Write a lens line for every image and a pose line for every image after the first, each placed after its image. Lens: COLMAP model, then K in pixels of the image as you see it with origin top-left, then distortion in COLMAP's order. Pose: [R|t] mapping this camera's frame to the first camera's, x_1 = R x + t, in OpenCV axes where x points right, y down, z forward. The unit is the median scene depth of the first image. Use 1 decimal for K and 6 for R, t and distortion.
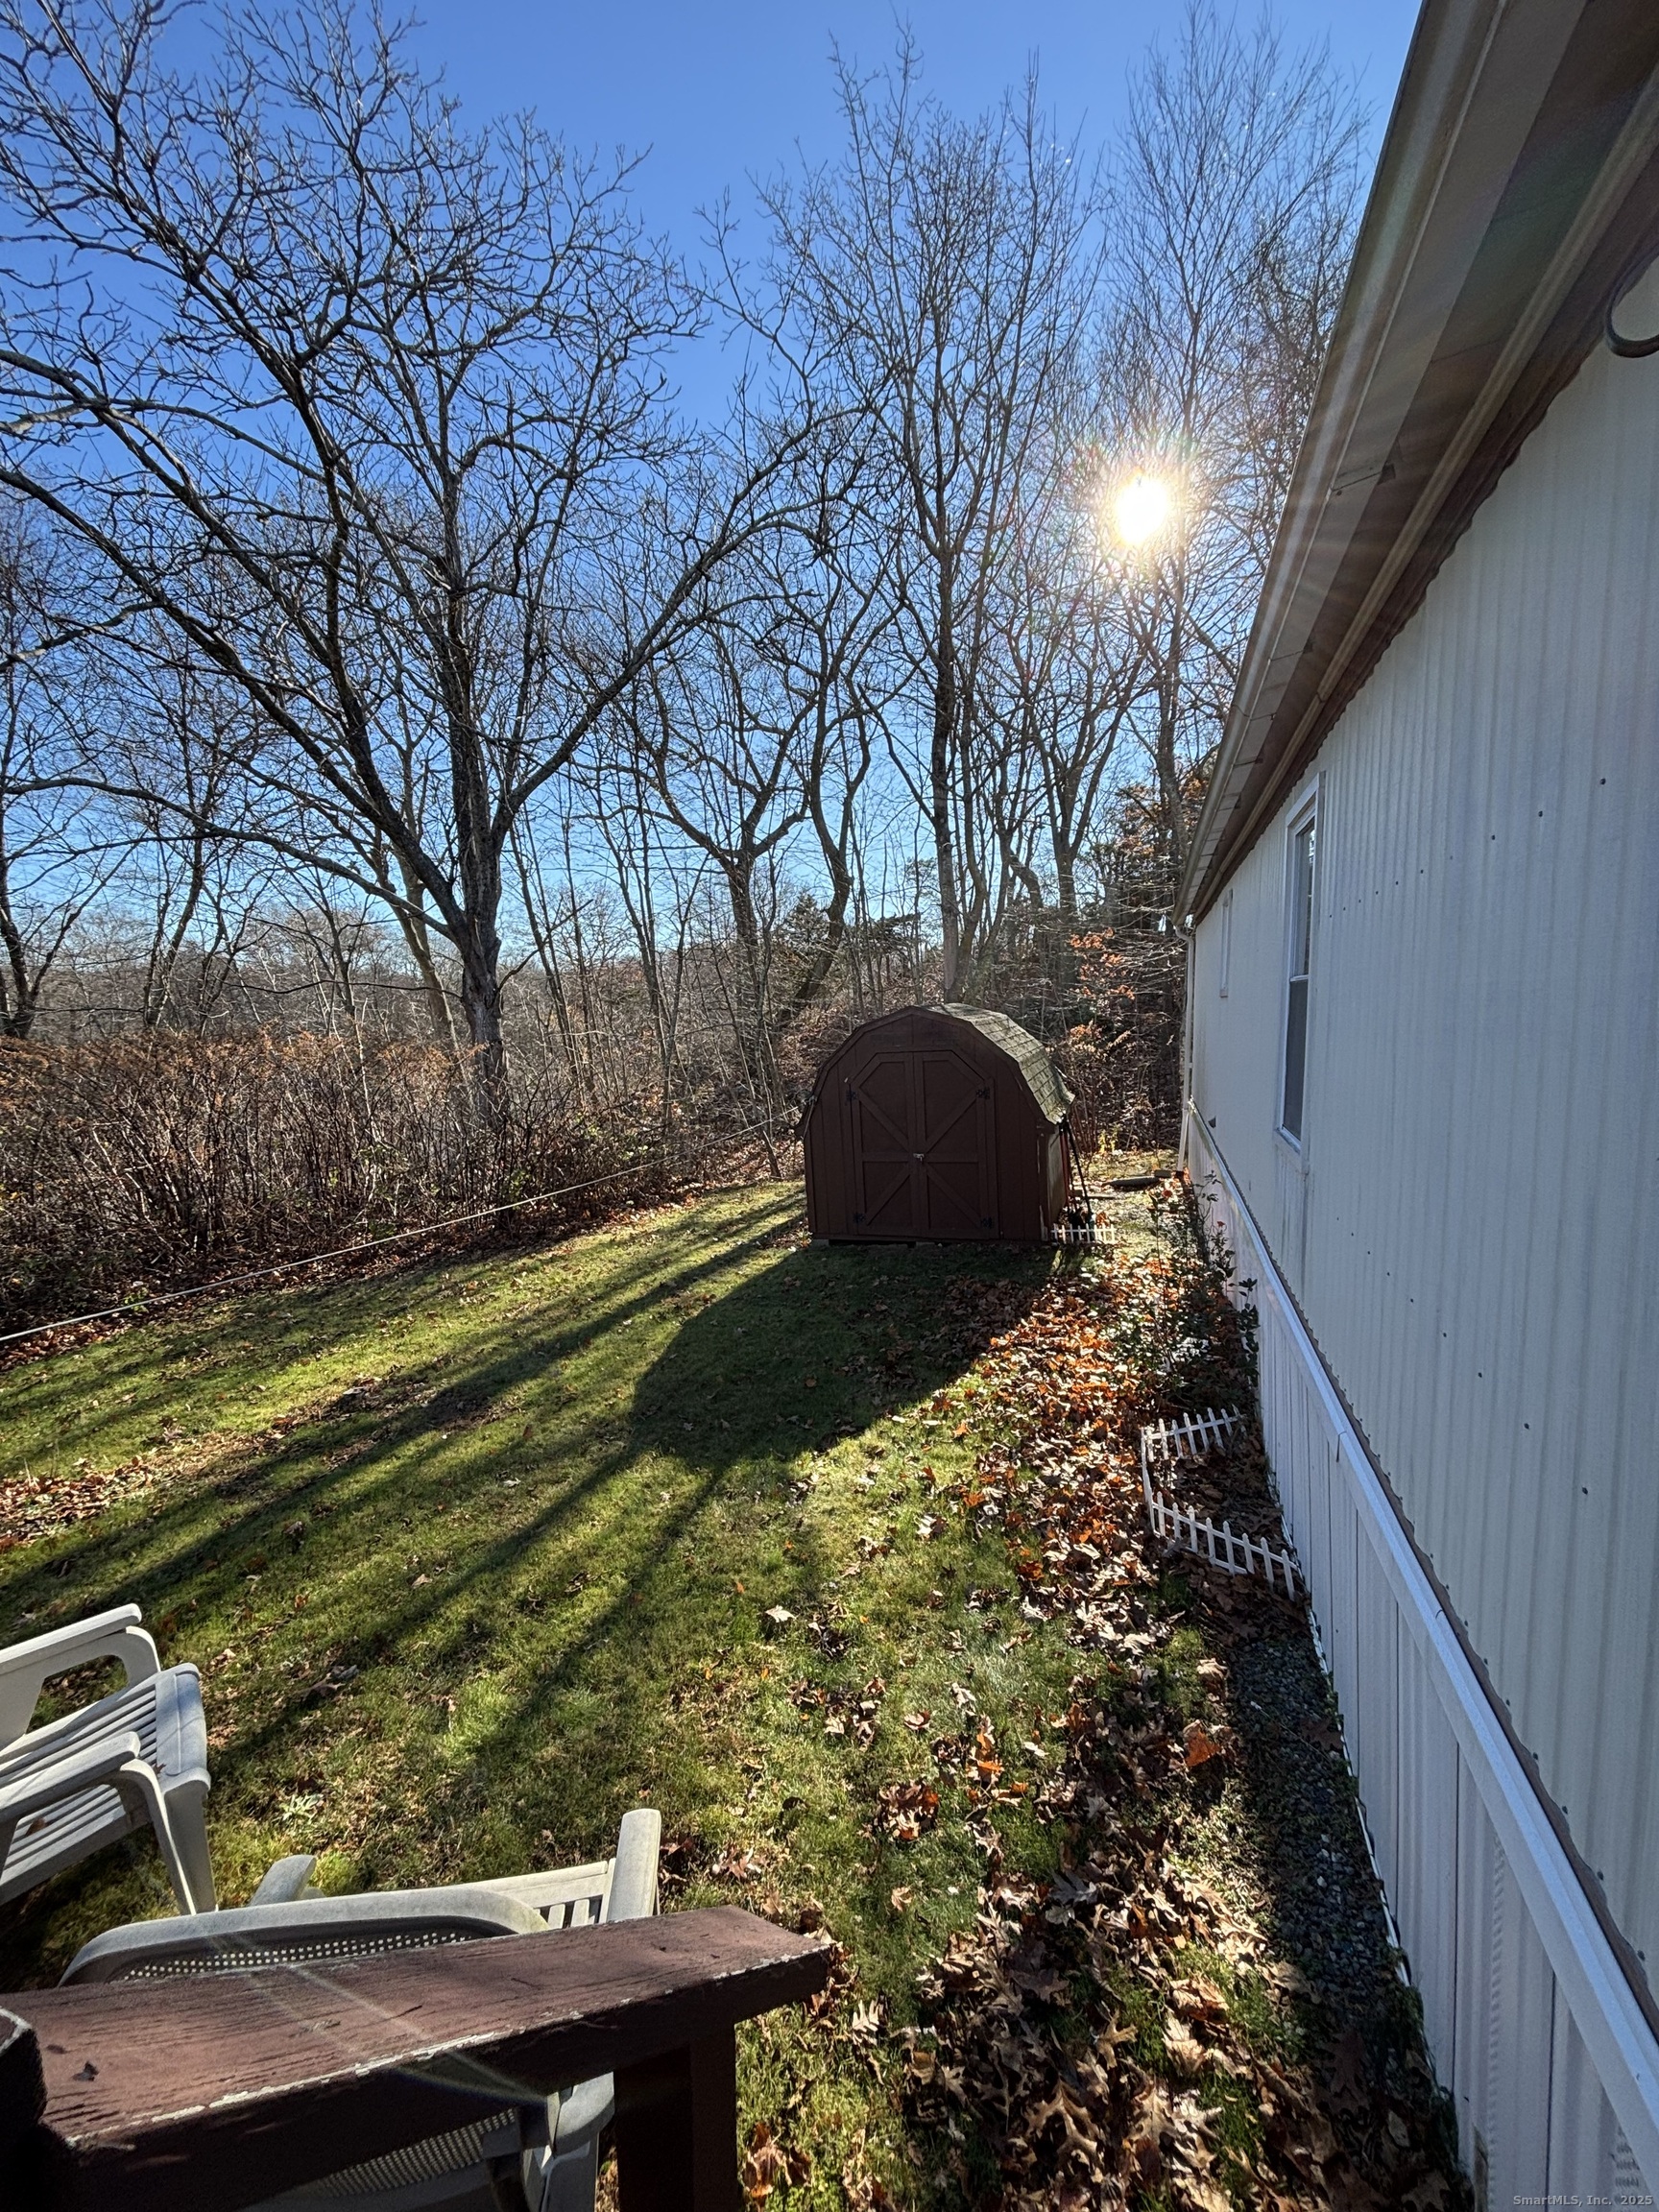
lens RADIAL K [[876.5, 0, 819.5], [0, 876.5, 1102.6], [0, 0, 1]] dist [-0.001030, 0.001102]
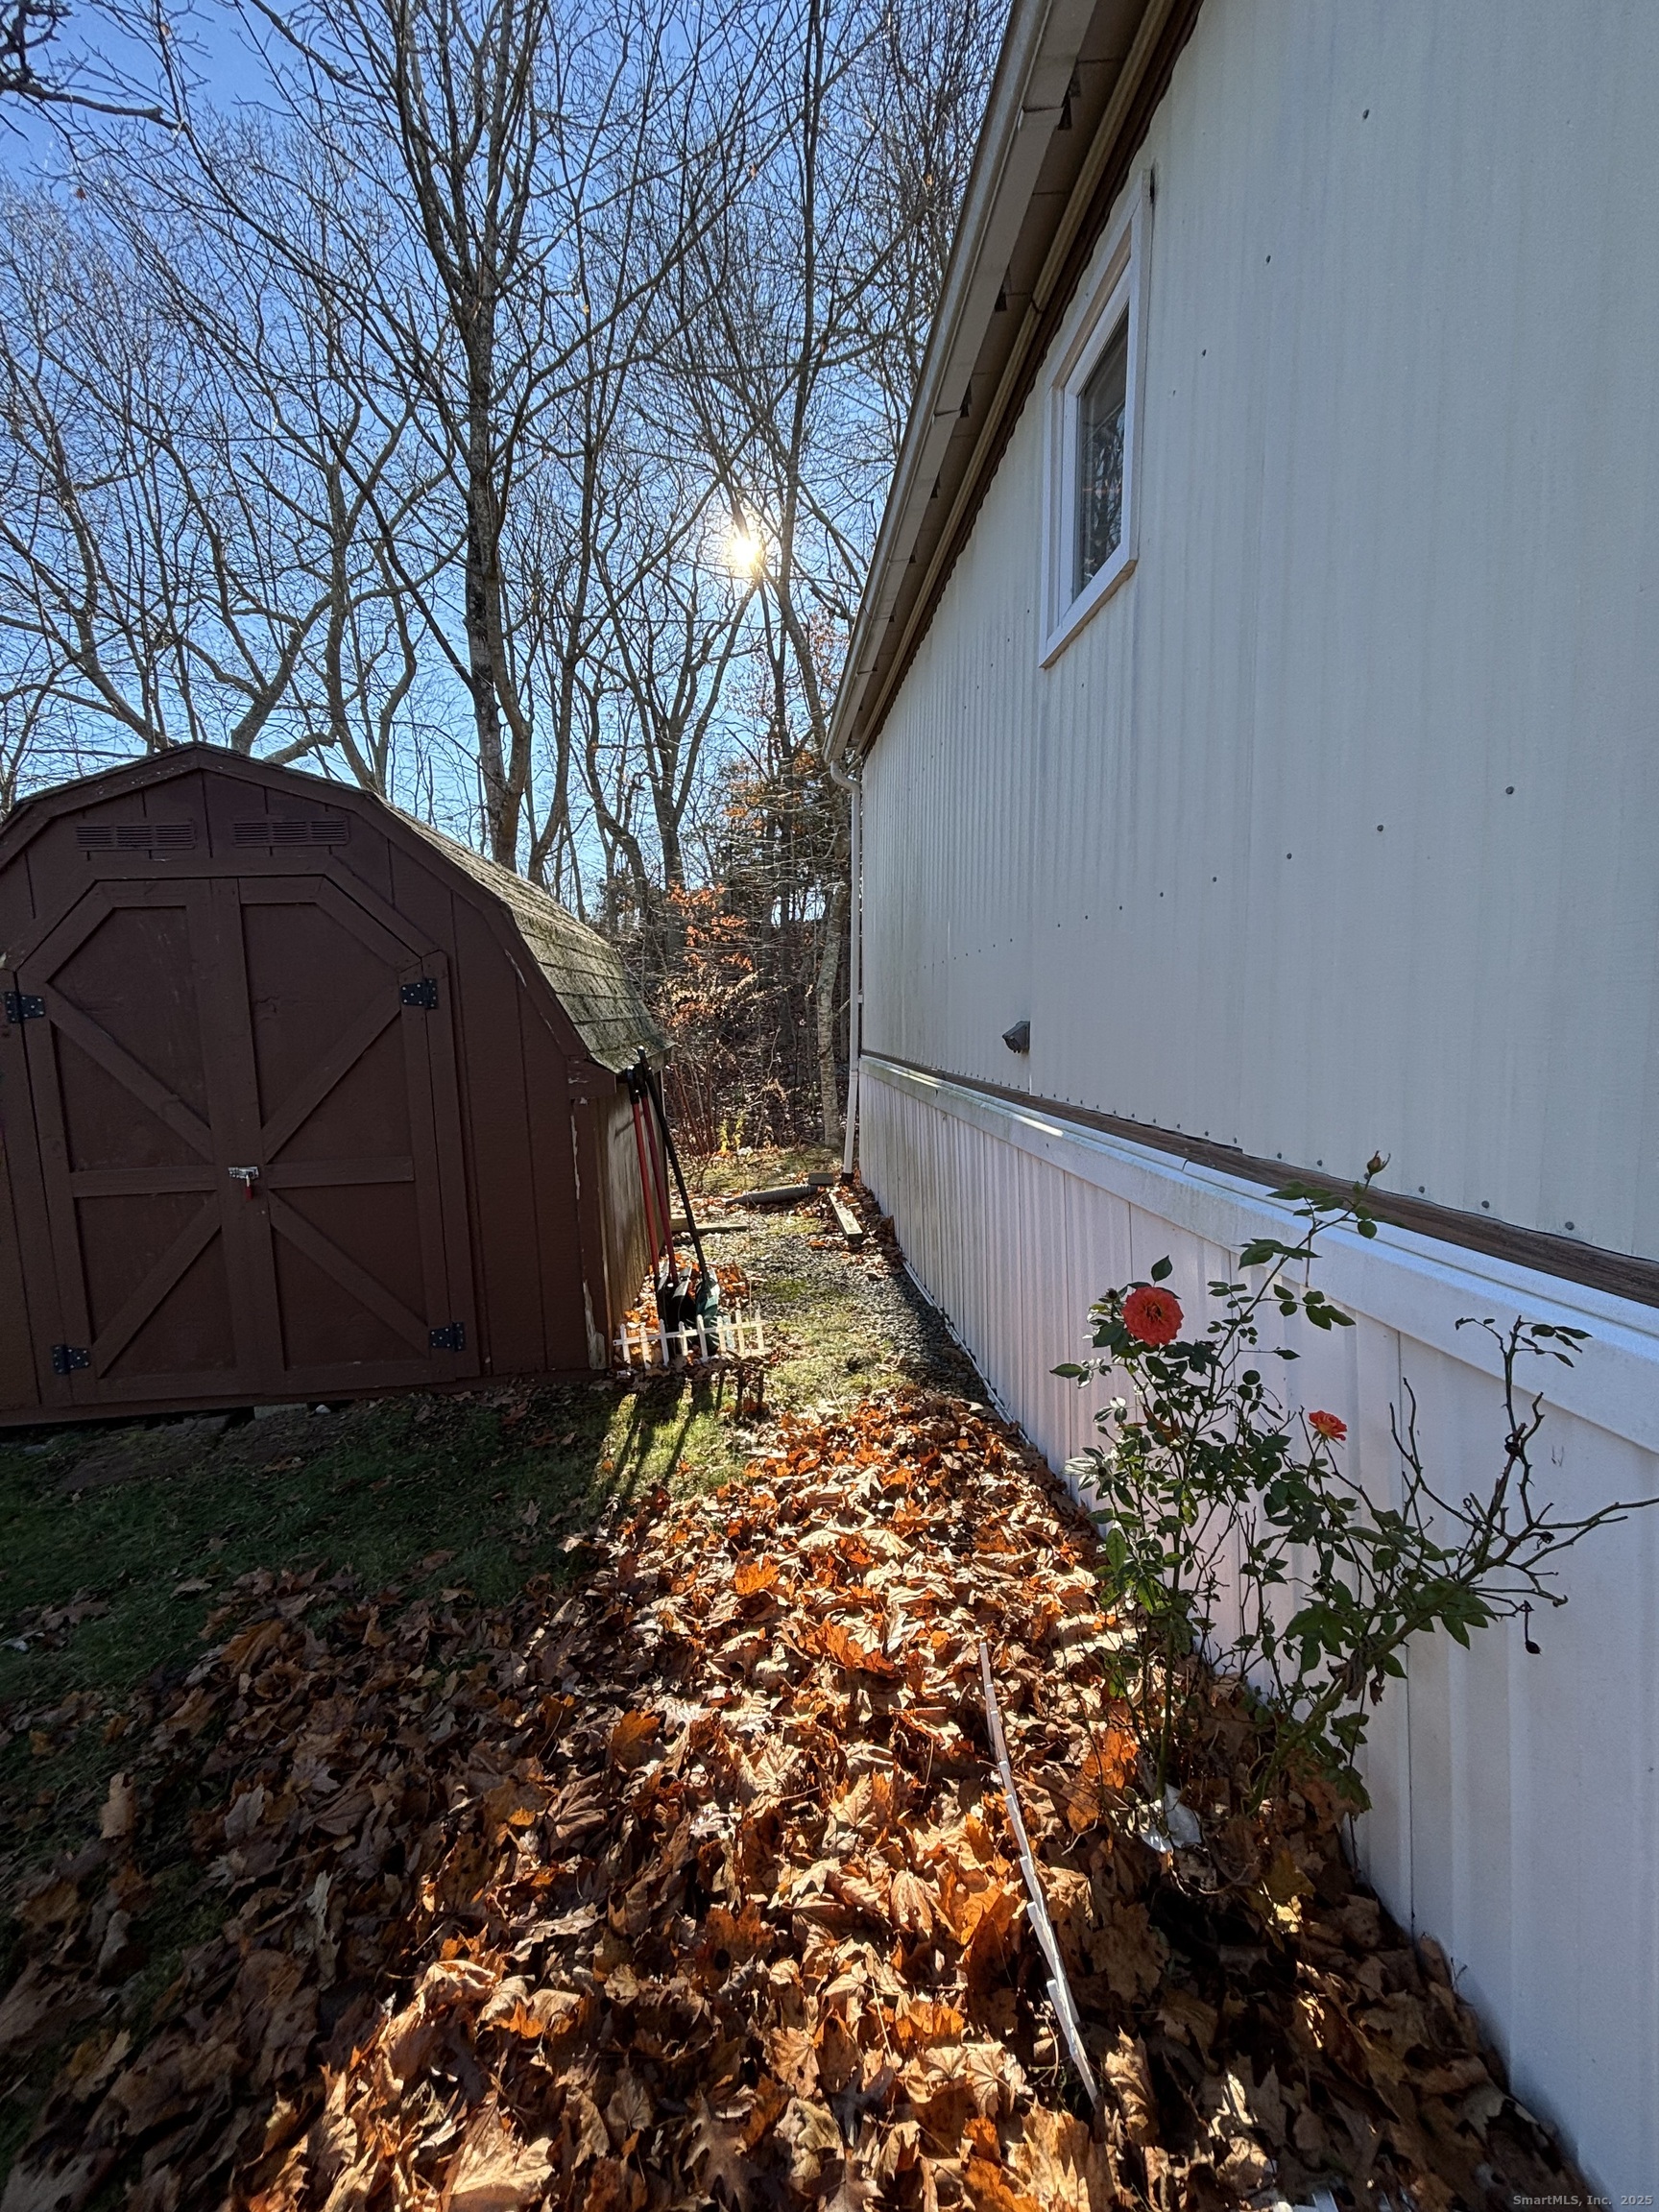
lens RADIAL K [[876.5, 0, 827.8], [0, 876.5, 1099.8], [0, 0, 1]] dist [-0.001030, 0.001102]
pose [[0.905555, -0.025765, 0.423446, 0.049054], [0.033853, 0.999360, -0.011589, 0.011738], [-0.422877, 0.024829, 0.905847, 0.156076]]
